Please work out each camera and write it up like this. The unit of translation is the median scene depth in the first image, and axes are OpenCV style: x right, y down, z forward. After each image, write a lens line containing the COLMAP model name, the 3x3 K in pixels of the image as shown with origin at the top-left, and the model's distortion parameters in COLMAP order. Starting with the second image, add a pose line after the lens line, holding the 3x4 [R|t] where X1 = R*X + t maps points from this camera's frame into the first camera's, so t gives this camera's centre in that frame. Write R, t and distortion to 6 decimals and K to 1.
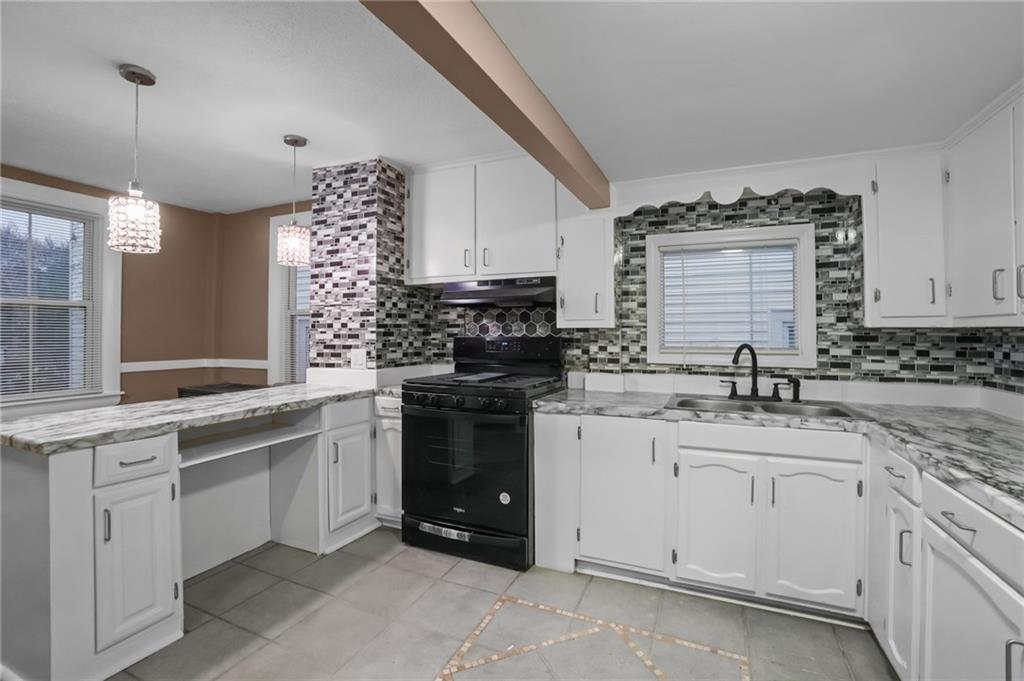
lens RADIAL K [[458.5, 0, 509.4], [0, 458.5, 329.4], [0, 0, 1]] dist [-0.001053, -0.000702]
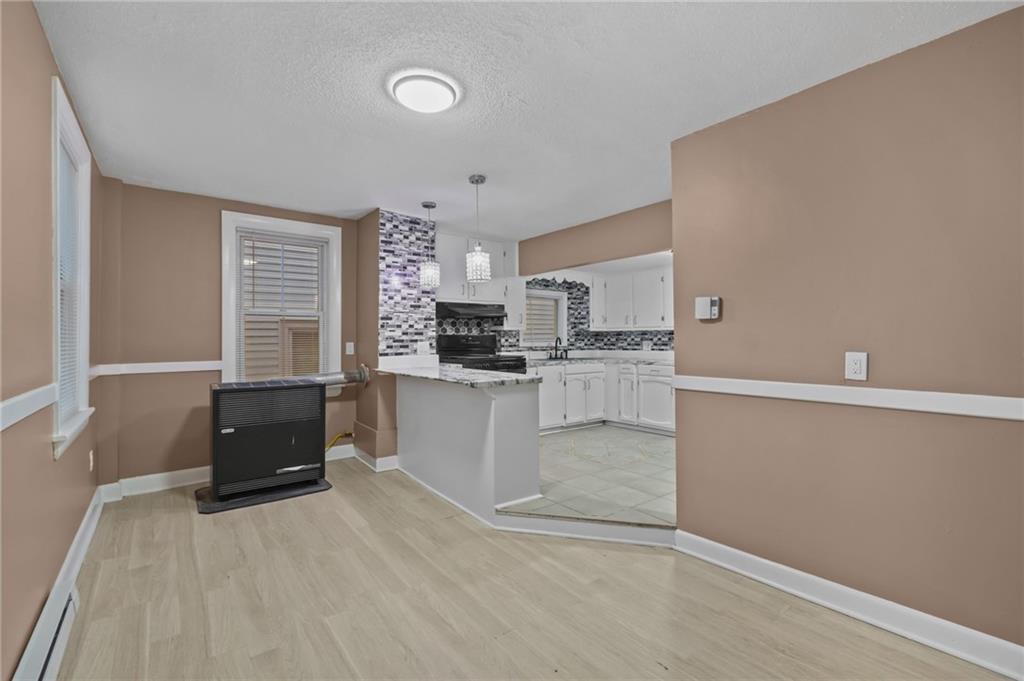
lens RADIAL K [[458.5, 0, 508.8], [0, 458.5, 342.2], [0, 0, 1]] dist [-0.001053, -0.000702]
pose [[0.473507, -0.008449, 0.880750, -1.514491], [0.000826, 0.999958, 0.009148, 0.029470], [-0.880790, -0.003604, 0.473494, 0.024000]]
